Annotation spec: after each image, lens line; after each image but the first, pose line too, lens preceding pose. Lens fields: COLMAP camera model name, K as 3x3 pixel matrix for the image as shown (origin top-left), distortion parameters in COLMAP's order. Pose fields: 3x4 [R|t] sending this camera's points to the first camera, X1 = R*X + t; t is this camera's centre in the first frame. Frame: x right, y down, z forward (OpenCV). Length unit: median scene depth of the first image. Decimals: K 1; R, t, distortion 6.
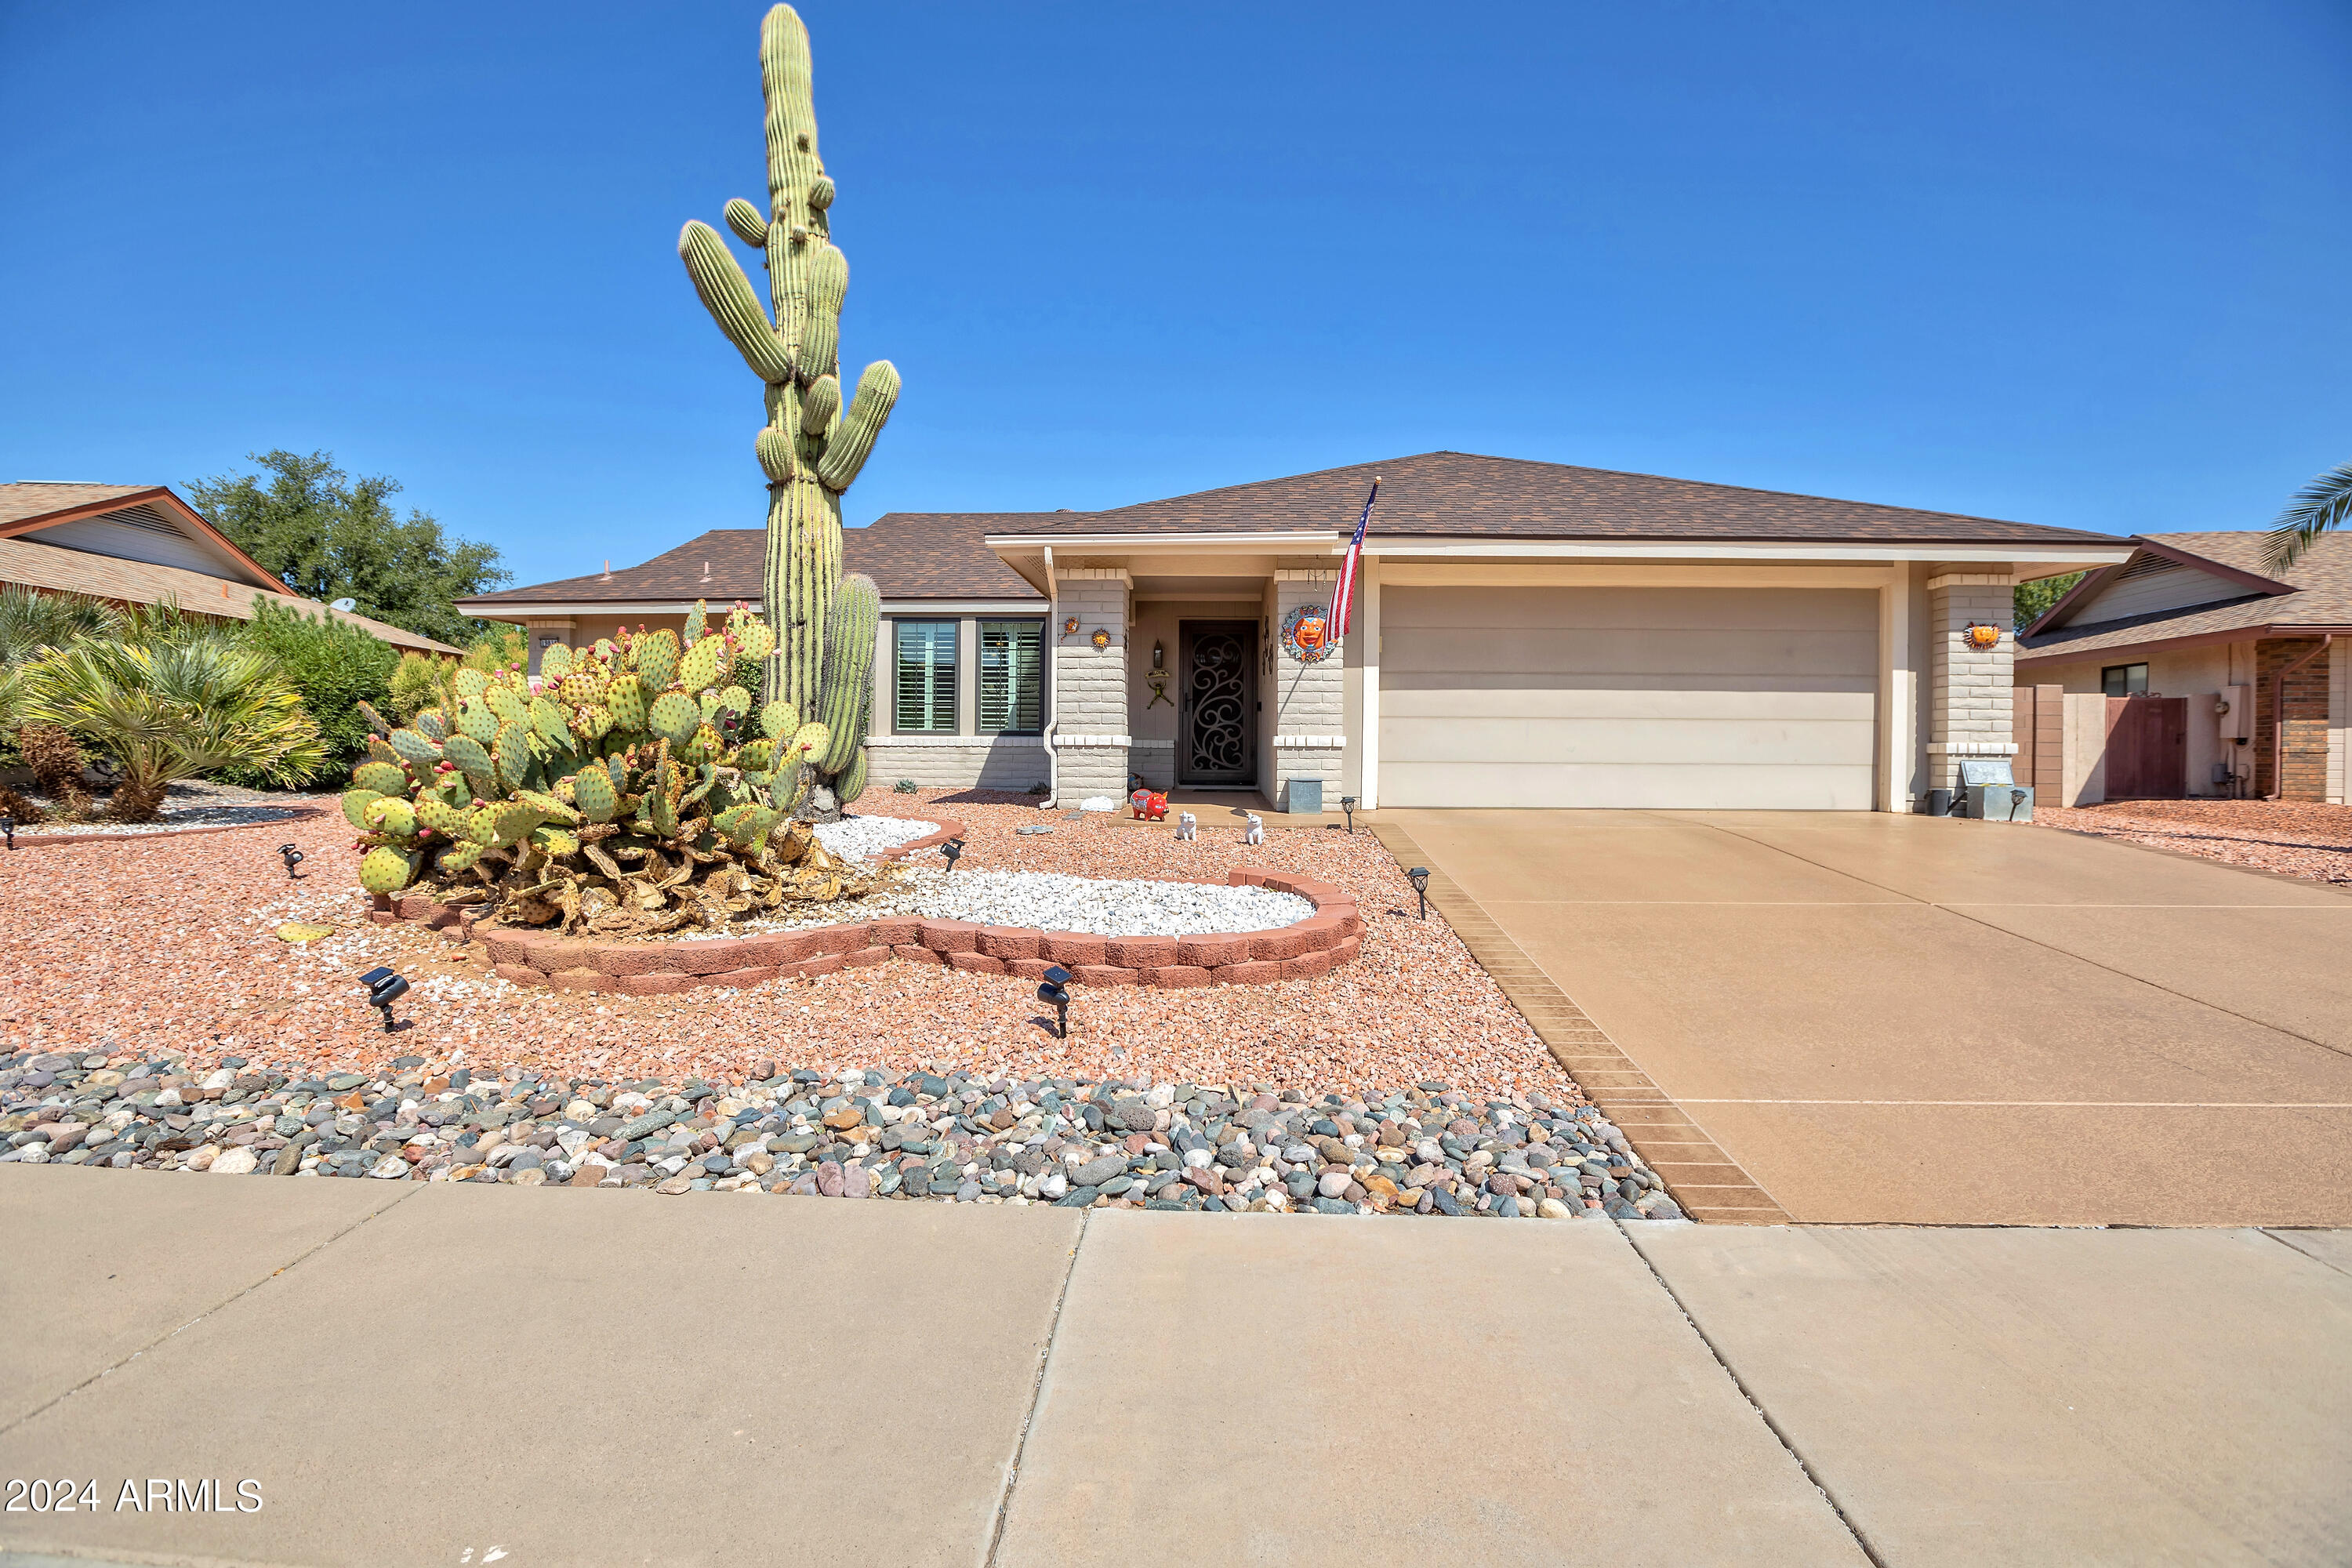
lens RADIAL K [[1098.9, 0, 1168.0], [0, 1098.9, 765.1], [0, 0, 1]] dist [-0.053382, 0.013757]
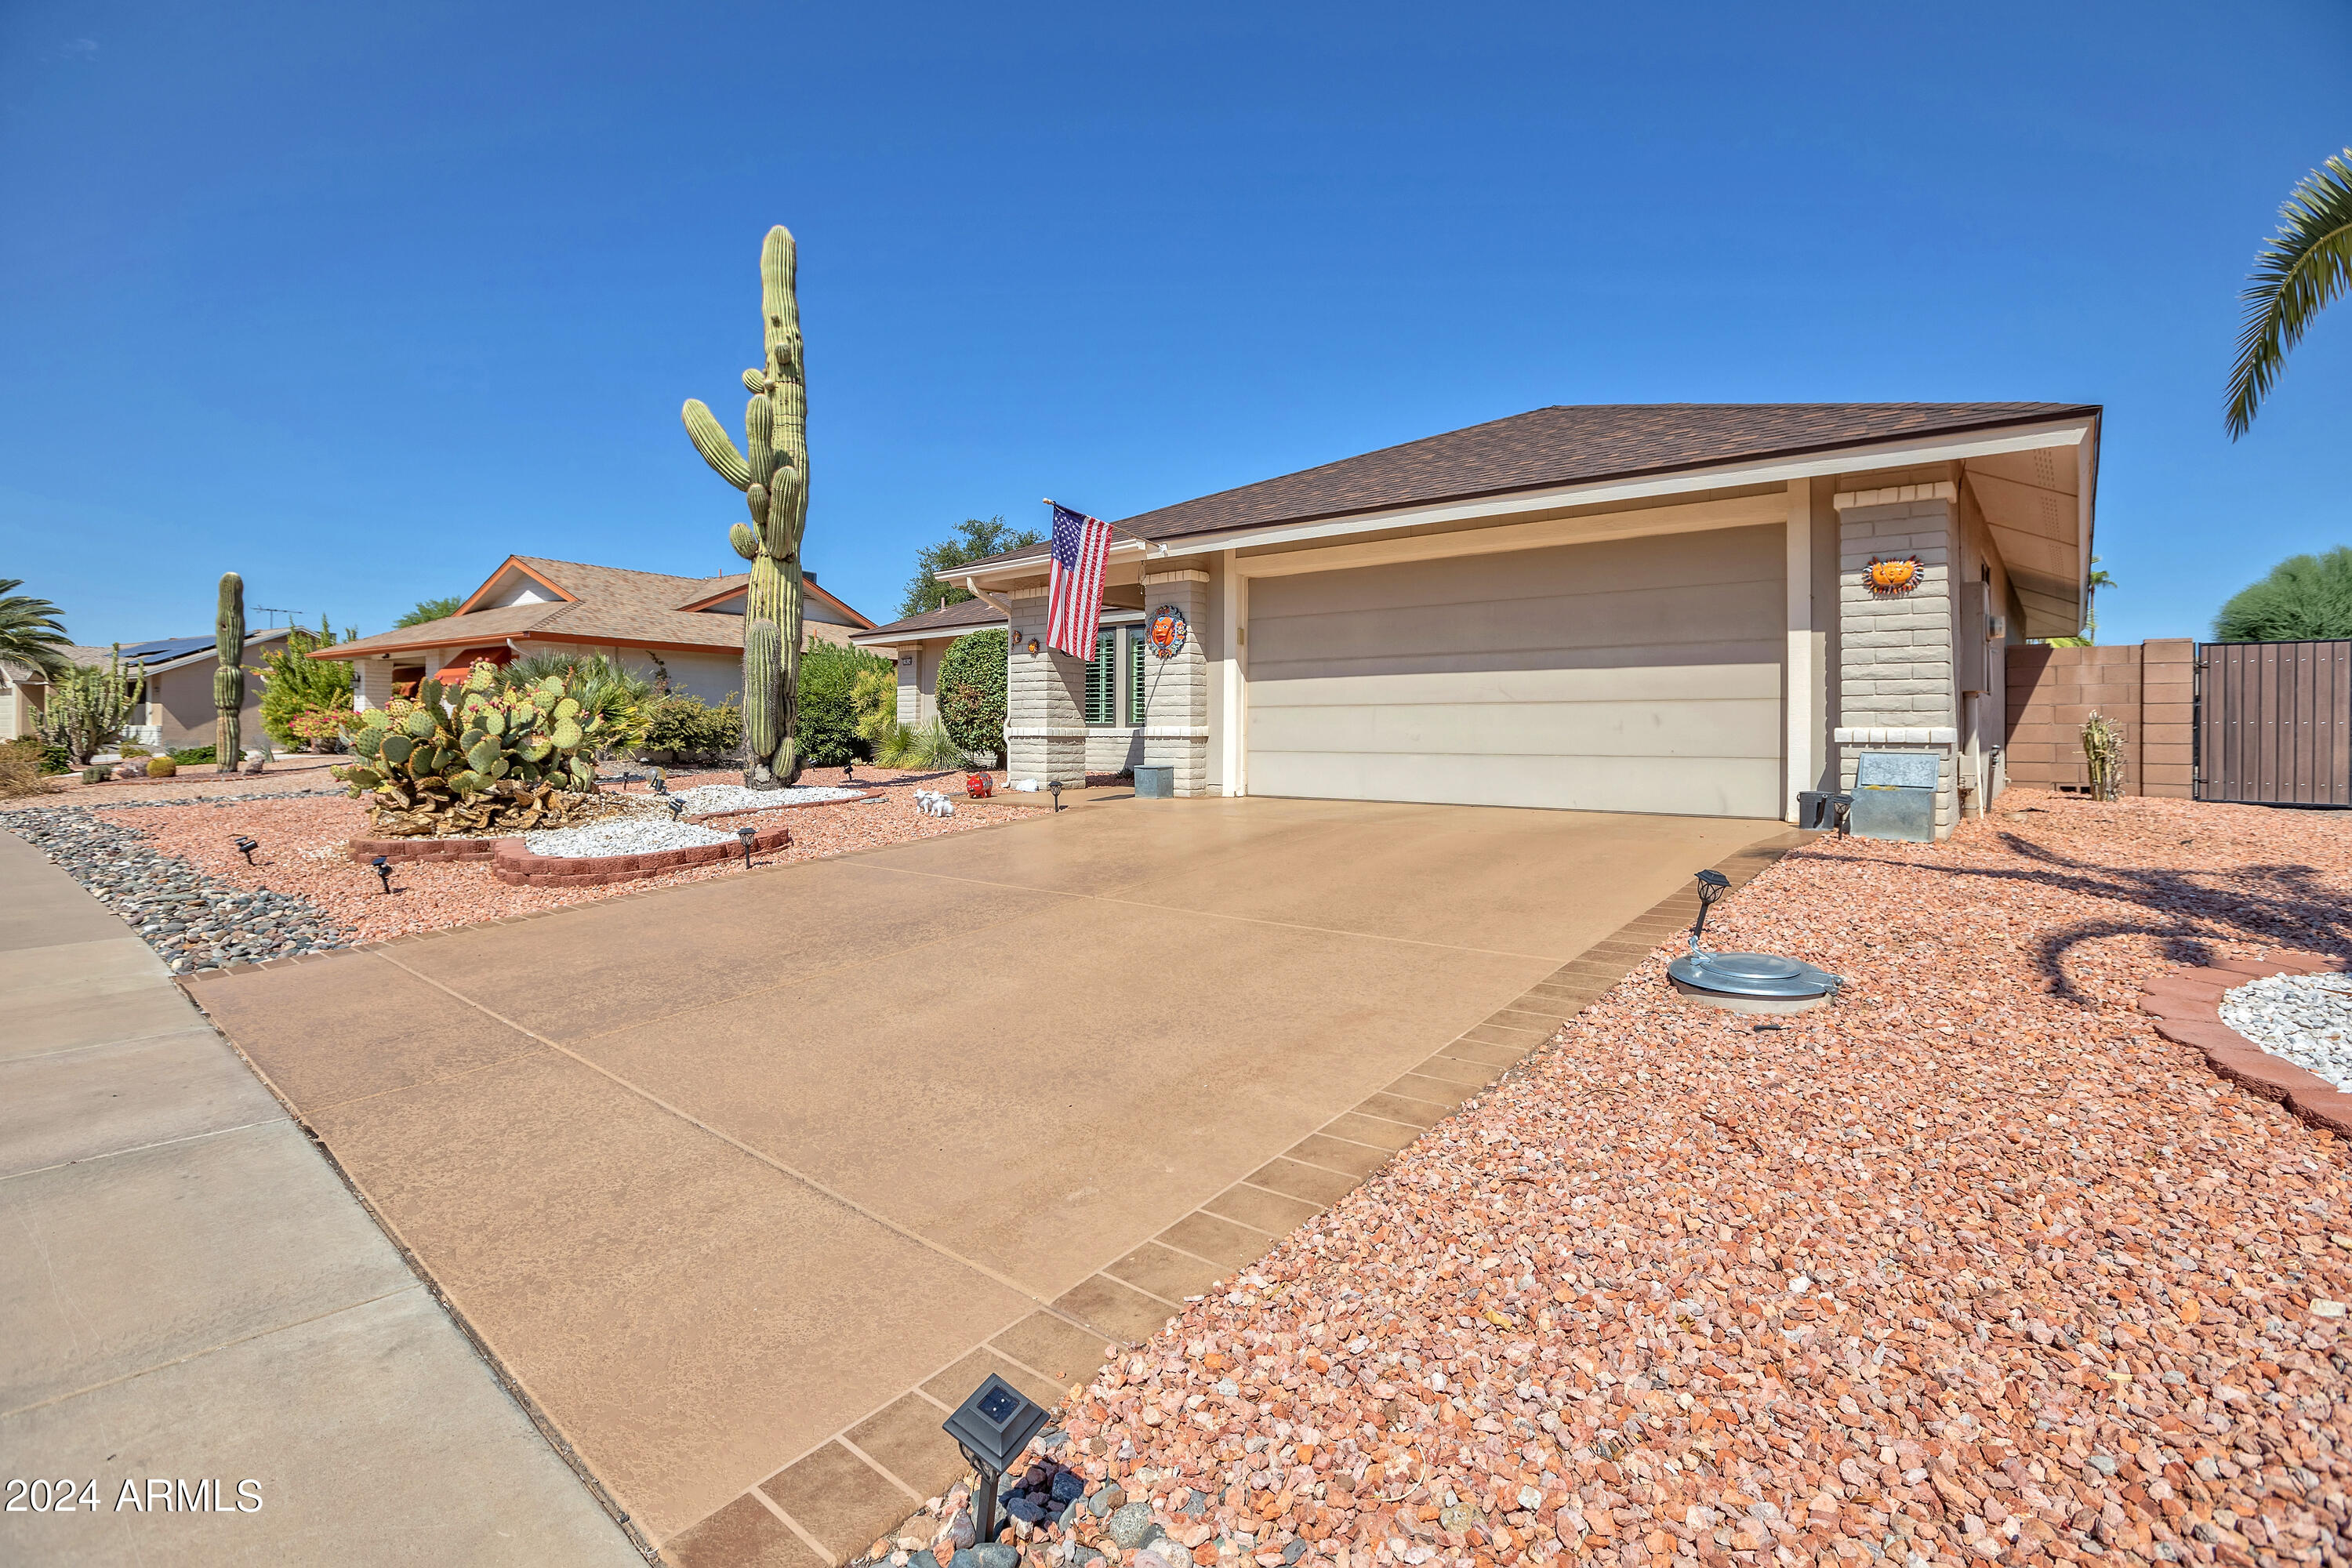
lens RADIAL K [[1098.9, 0, 1168.0], [0, 1098.9, 765.1], [0, 0, 1]] dist [-0.053382, 0.013757]
pose [[0.787960, 0.012646, -0.615596, 0.779251], [-0.005668, 0.999896, 0.013286, -0.003085], [0.615700, -0.006980, 0.787950, 0.147087]]
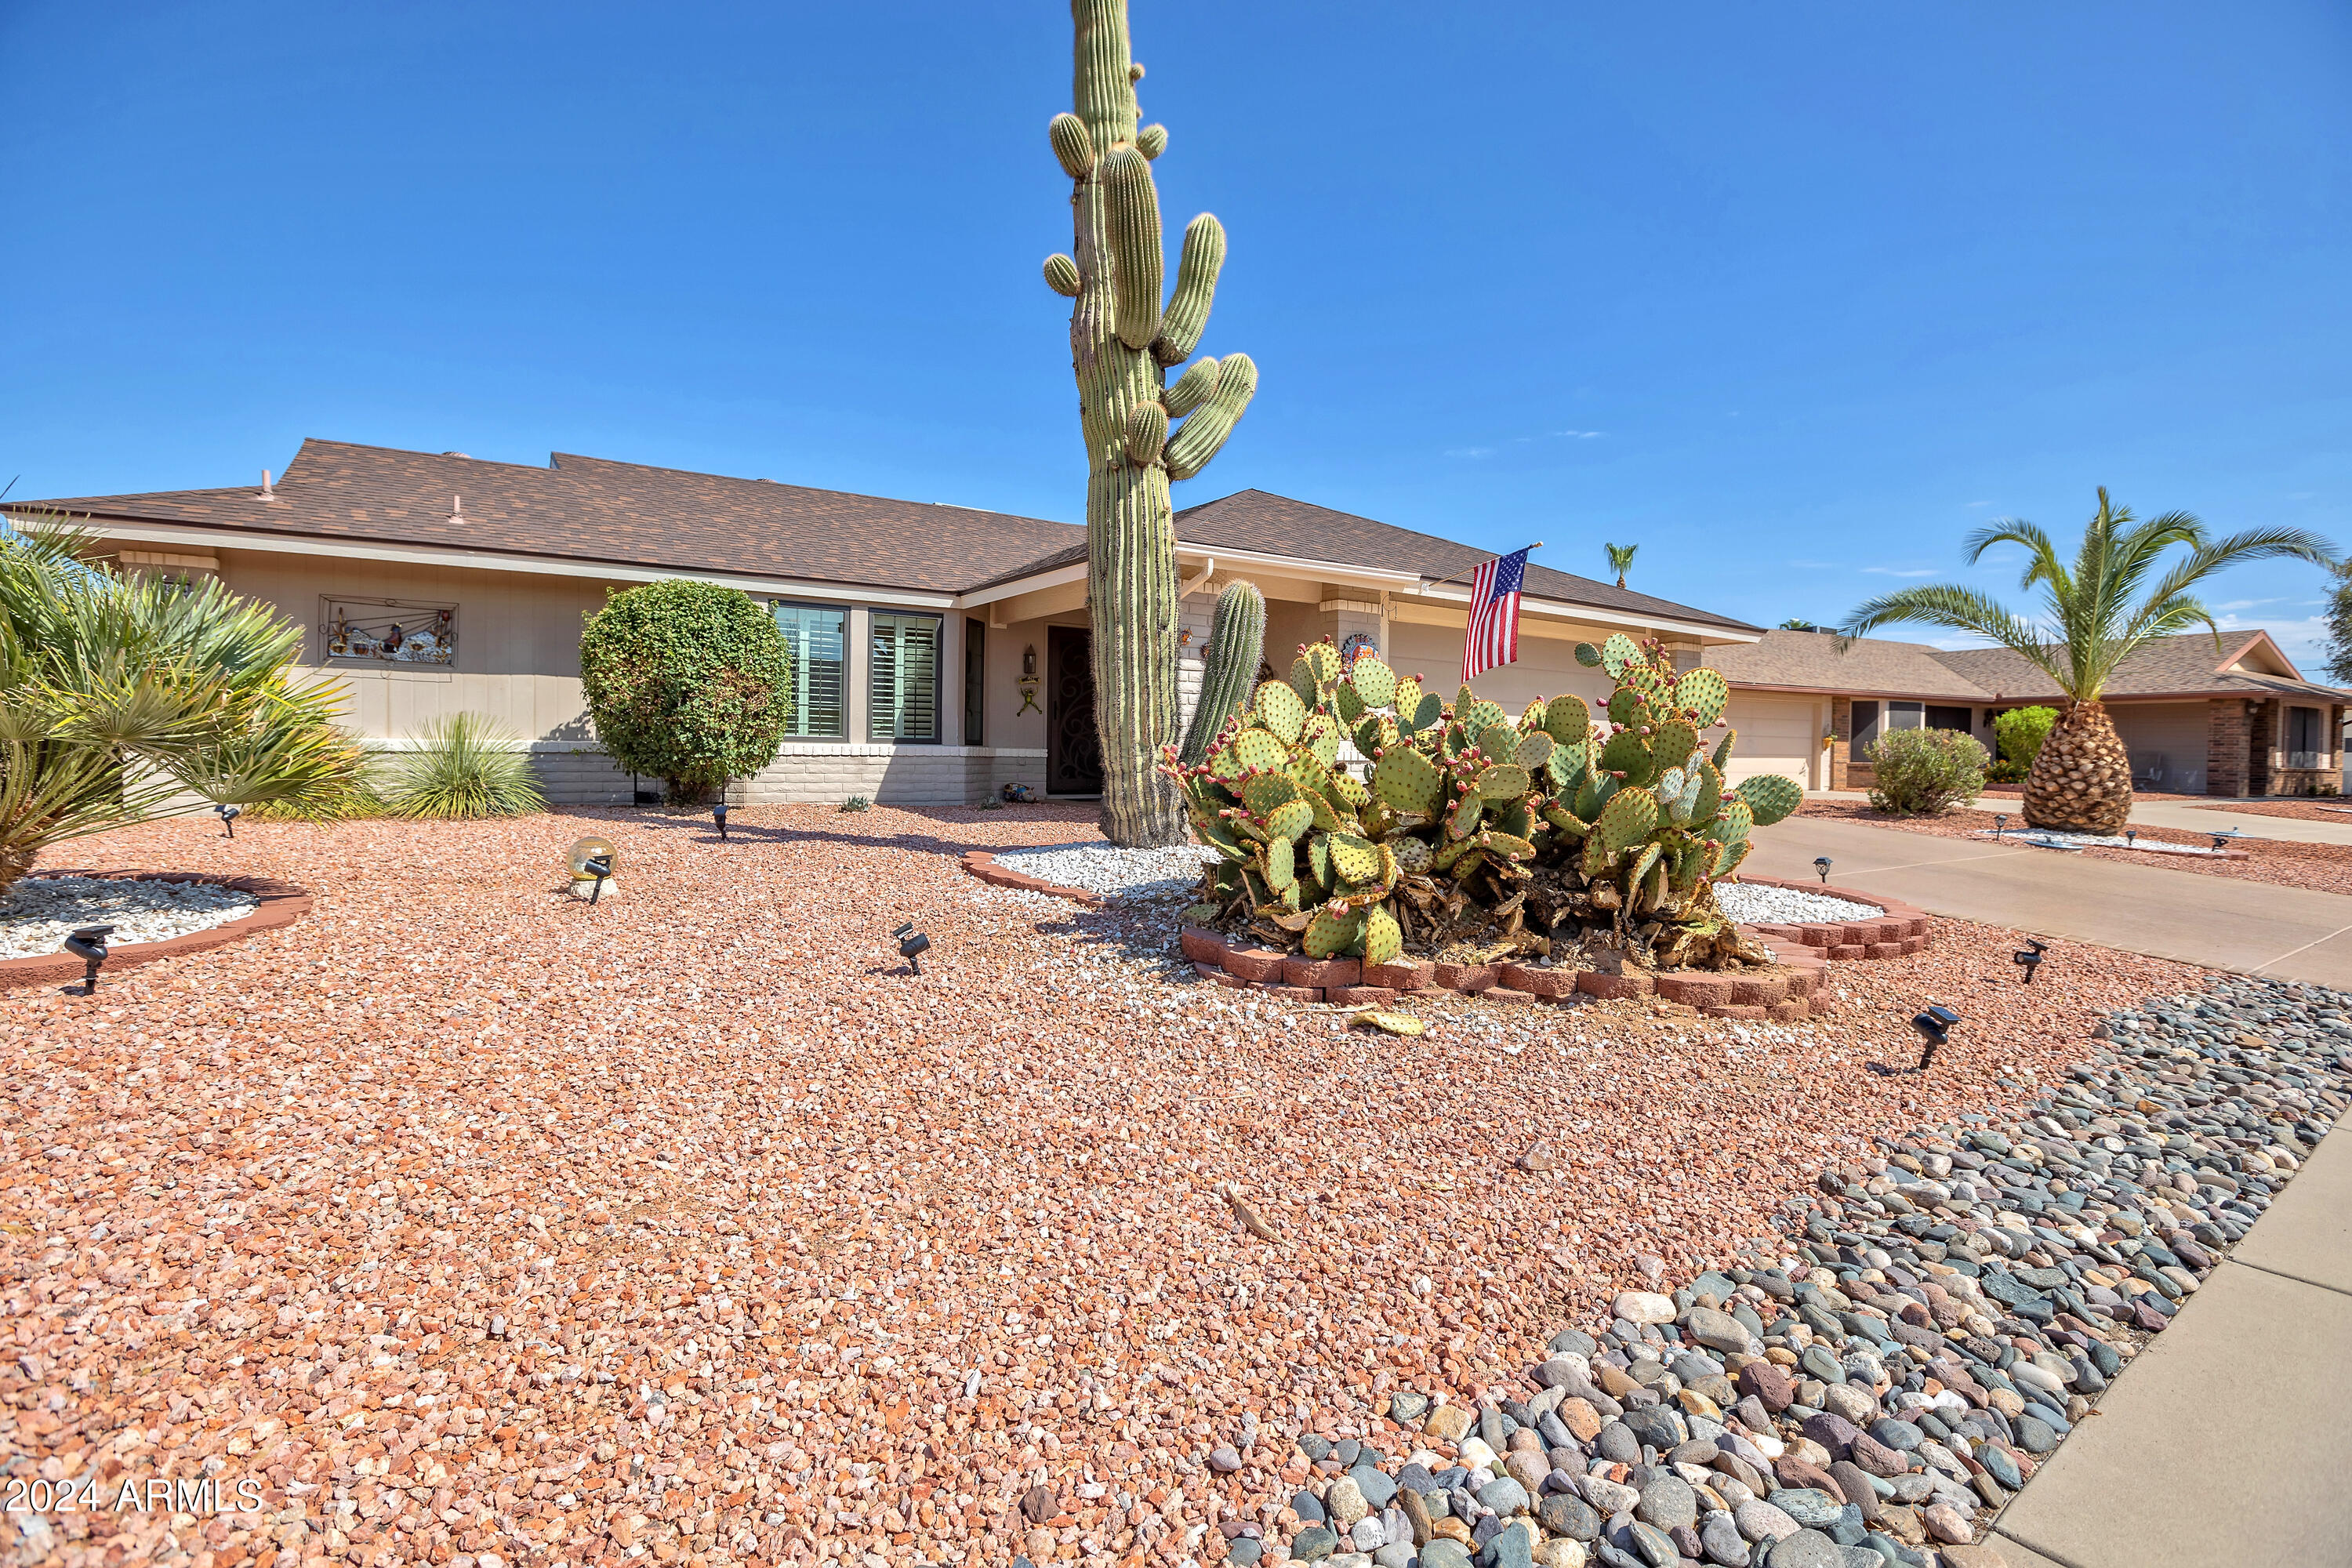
lens RADIAL K [[1098.9, 0, 1168.0], [0, 1098.9, 765.1], [0, 0, 1]] dist [-0.053382, 0.013757]
pose [[0.804661, -0.003908, 0.593722, -0.672518], [0.002264, 0.999991, 0.003514, -0.016322], [-0.593730, -0.001483, 0.804663, 0.217083]]
